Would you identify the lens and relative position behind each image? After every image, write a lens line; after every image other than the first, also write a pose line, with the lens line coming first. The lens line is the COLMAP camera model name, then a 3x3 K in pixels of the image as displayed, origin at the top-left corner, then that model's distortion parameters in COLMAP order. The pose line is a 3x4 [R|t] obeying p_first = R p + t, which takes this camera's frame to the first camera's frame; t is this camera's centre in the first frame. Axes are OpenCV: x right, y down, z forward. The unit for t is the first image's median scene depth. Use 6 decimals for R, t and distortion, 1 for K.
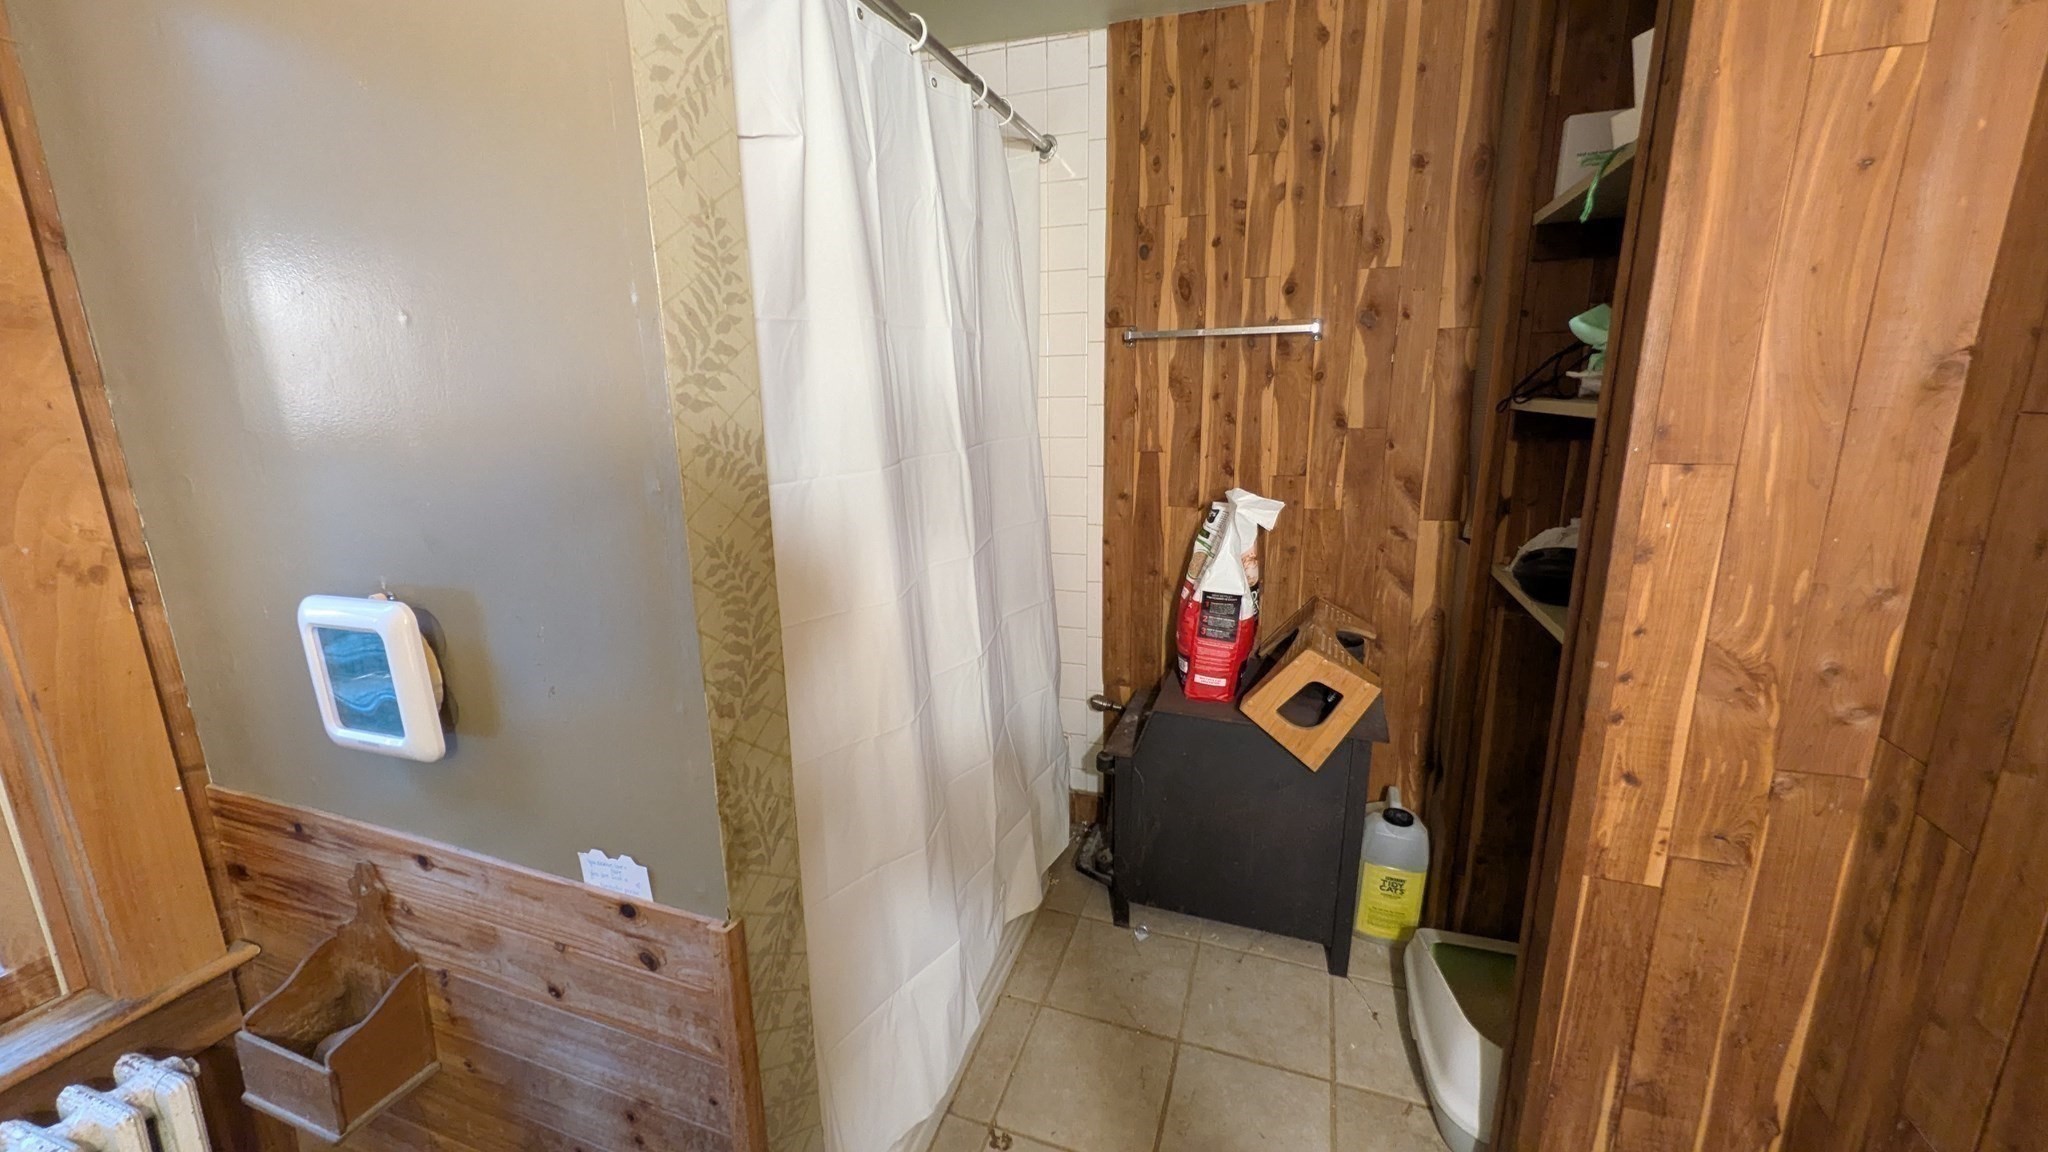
lens RADIAL K [[798.7, 0, 1025.5], [0, 798.7, 572.6], [0, 0, 1]] dist [0.002319, 0.000809]
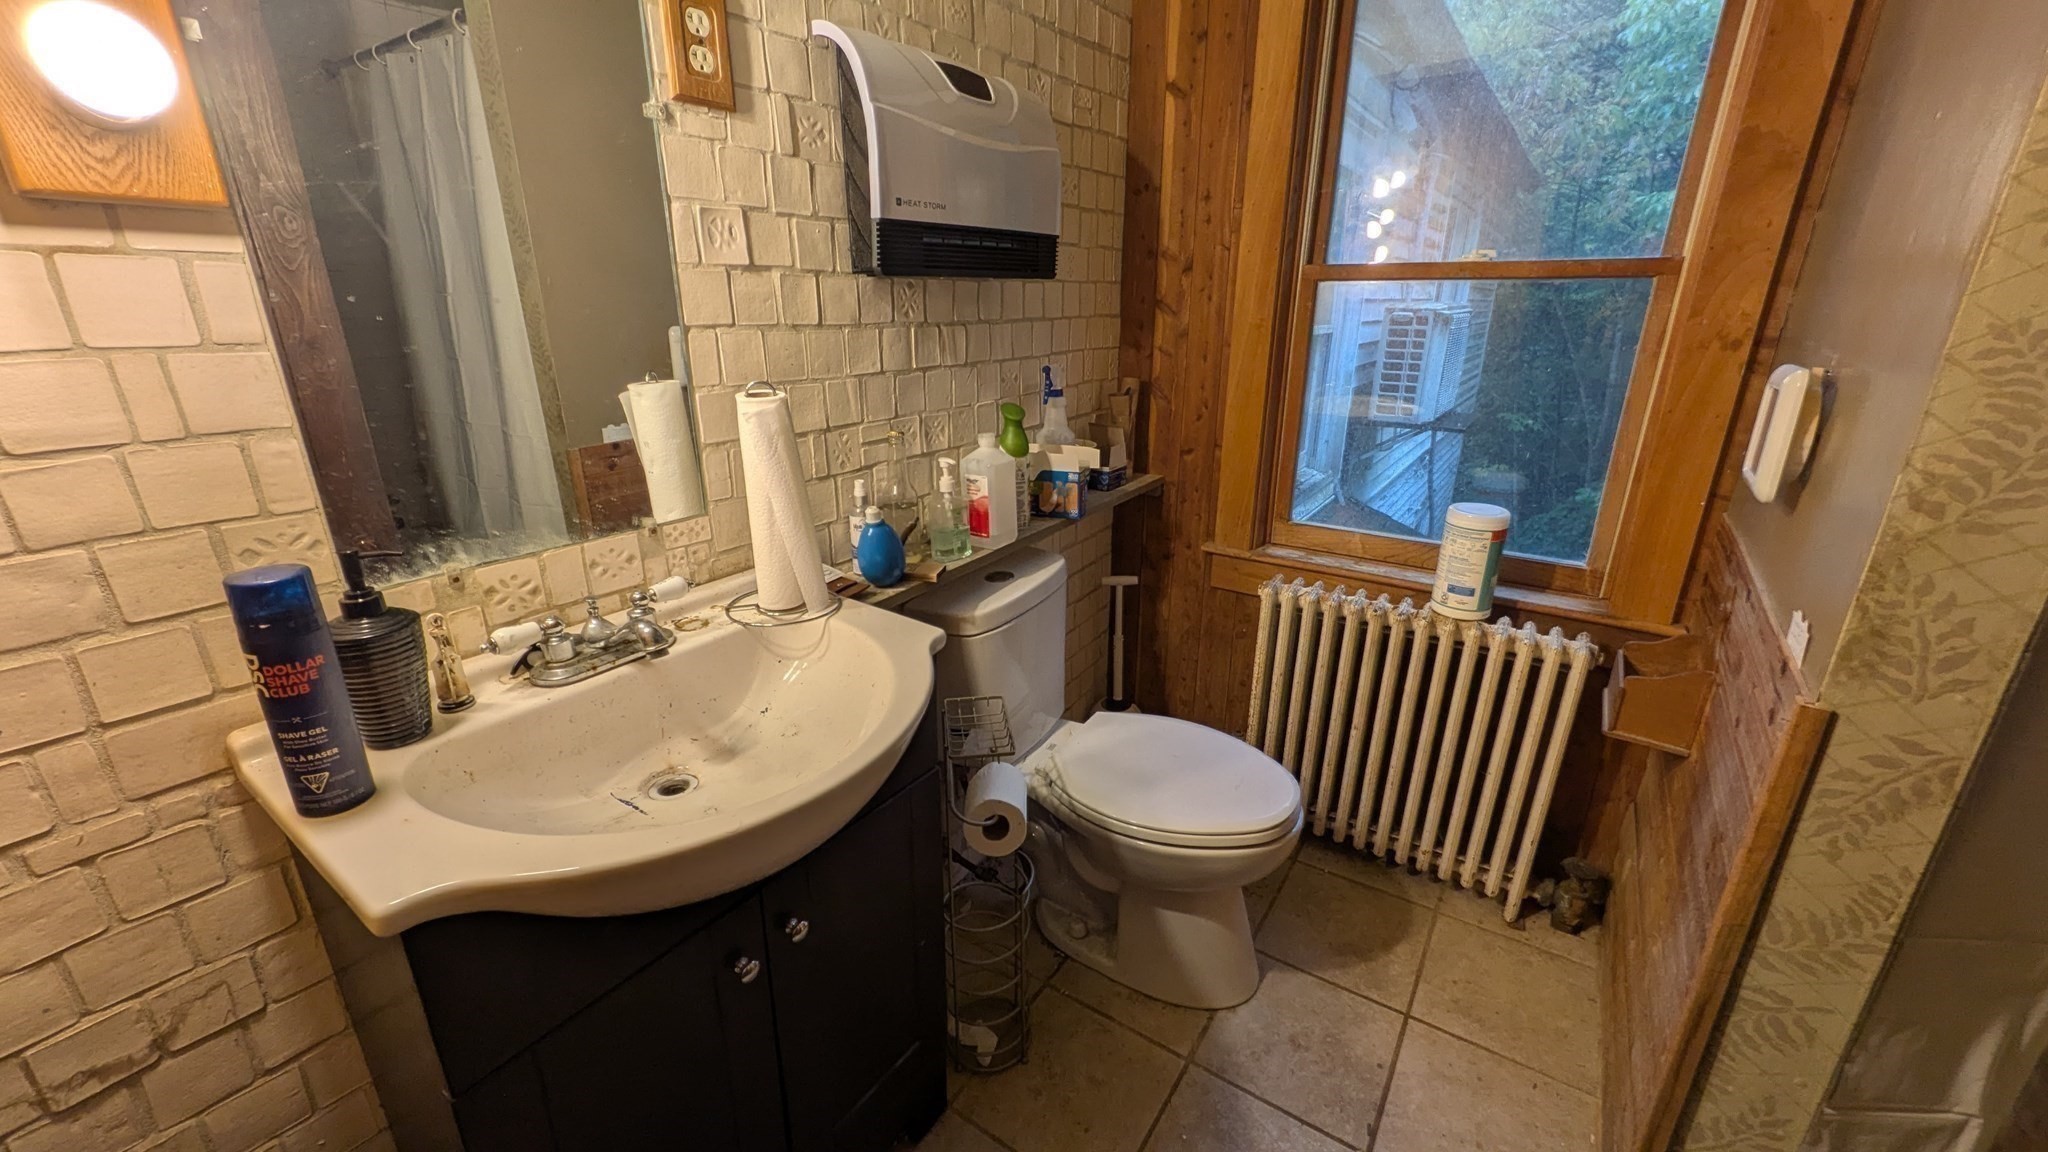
lens RADIAL K [[798.7, 0, 1025.5], [0, 798.7, 572.6], [0, 0, 1]] dist [0.002319, 0.000809]
pose [[-0.266915, 0.329044, -0.905807, 0.807522], [-0.207245, 0.898319, 0.387392, 0.093119], [0.941173, 0.291125, -0.171582, 0.162577]]
